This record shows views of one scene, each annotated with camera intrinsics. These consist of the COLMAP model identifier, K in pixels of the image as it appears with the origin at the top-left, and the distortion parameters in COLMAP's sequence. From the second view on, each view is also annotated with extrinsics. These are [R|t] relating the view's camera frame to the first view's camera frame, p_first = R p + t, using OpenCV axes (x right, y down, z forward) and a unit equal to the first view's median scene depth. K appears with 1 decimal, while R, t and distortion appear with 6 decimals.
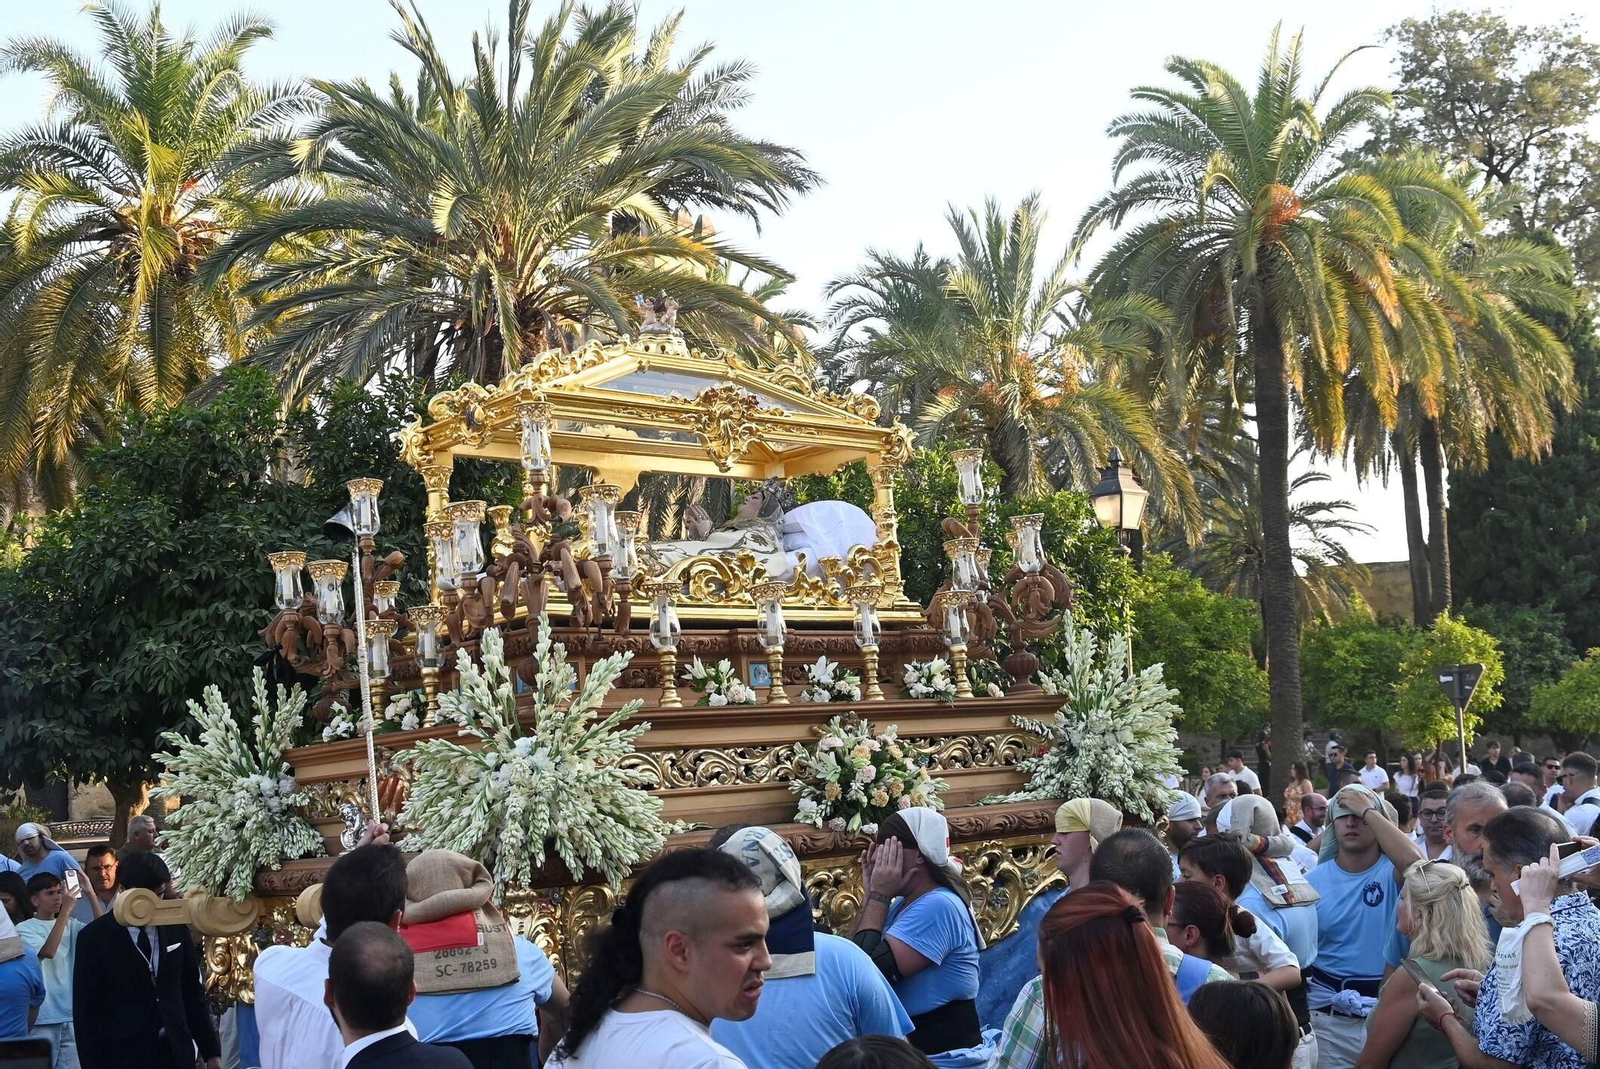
lens RADIAL K [[1856.5, 0, 797.7], [0, 1856.5, 522.4], [0, 0, 1]] dist [-0.081329, 0.000000]
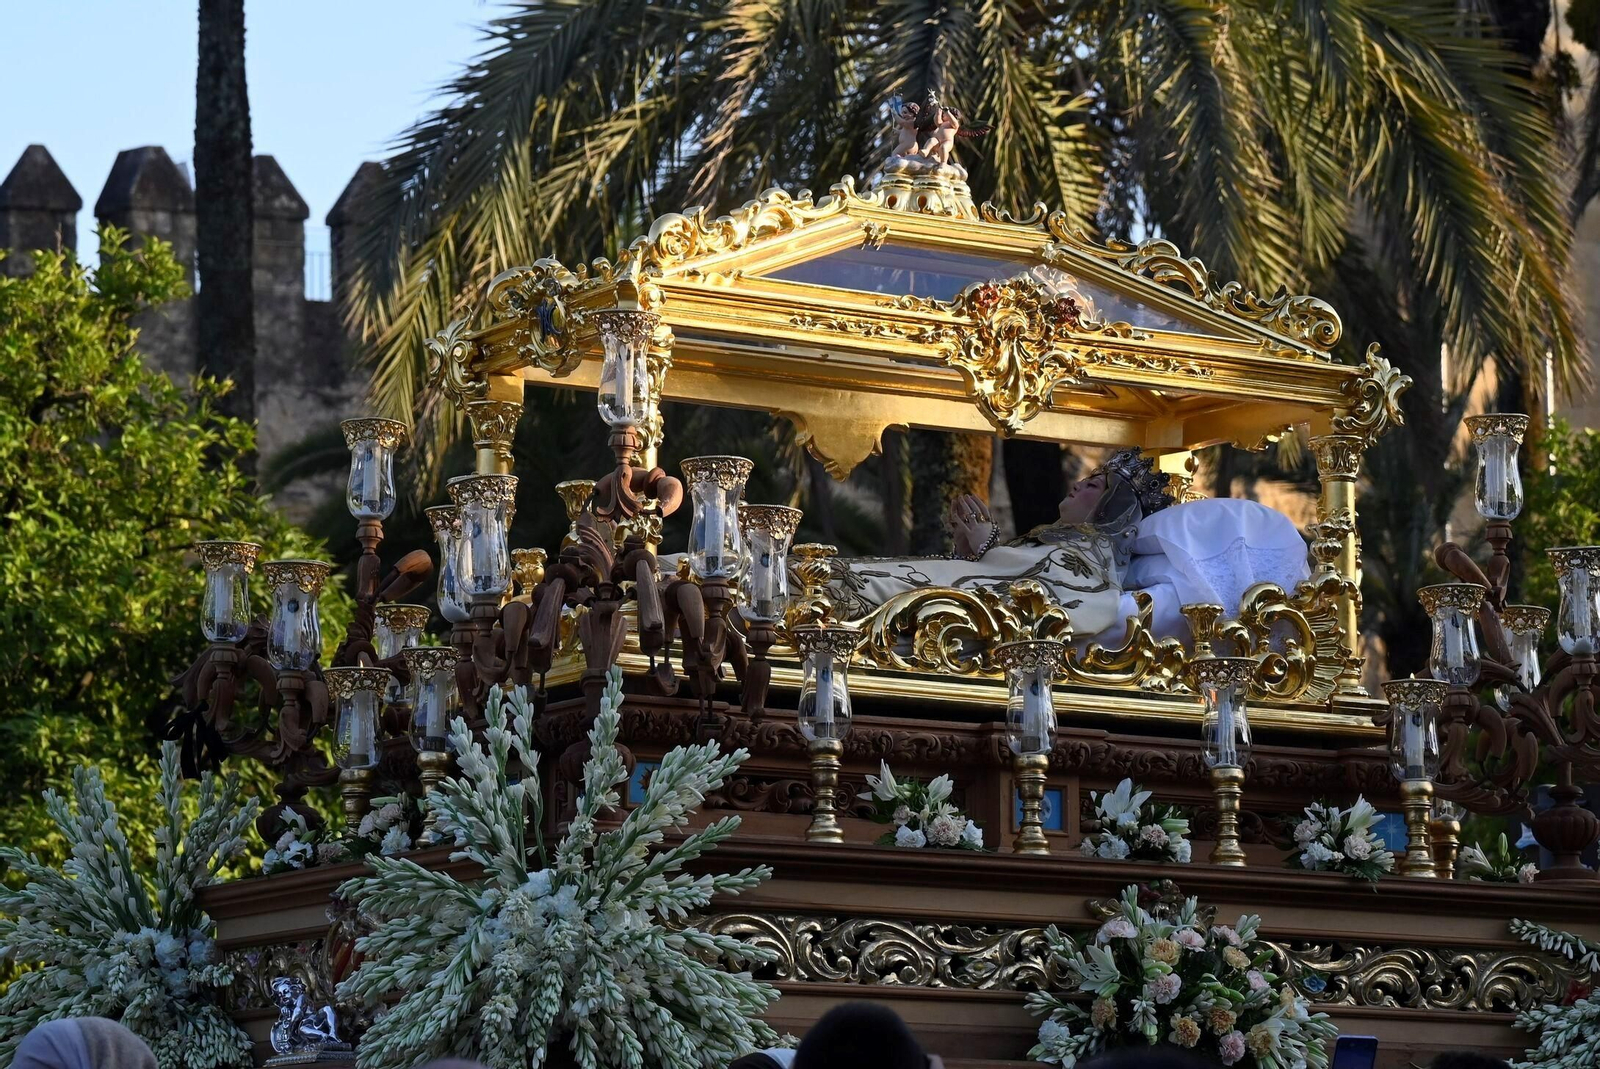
lens RADIAL K [[5255.2, 0, 797.5], [0, 5255.2, 538.3], [0, 0, 1]] dist [0.121451, 0.000000]
pose [[0.975022, 0.053981, -0.215448, 0.248850], [-0.052158, 0.998539, 0.014143, -0.017043], [0.215897, -0.002553, 0.976413, -0.554716]]
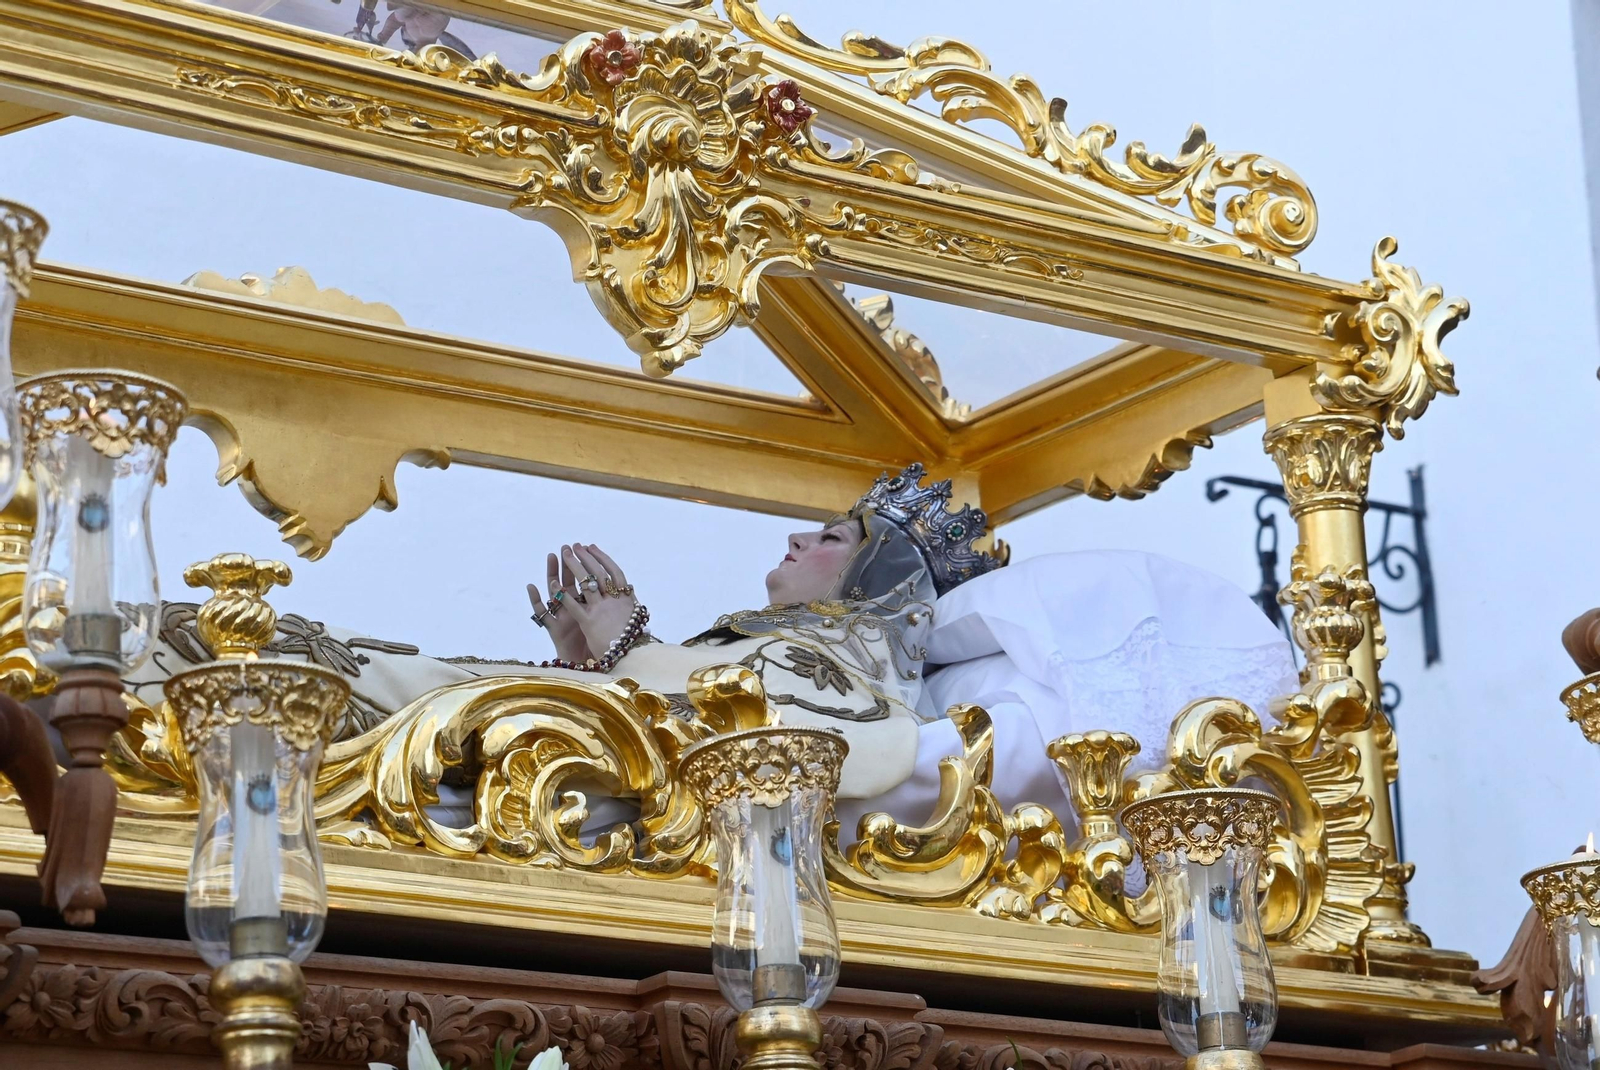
lens RADIAL K [[4433.5, 0, 803.9], [0, 4433.5, 538.9], [0, 0, 1]] dist [0.126211, 0.000000]
pose [[0.992812, -0.001202, -0.119682, 0.053966], [-0.014979, 0.990841, -0.134203, 0.079156], [0.118747, 0.135031, 0.983700, 0.436951]]
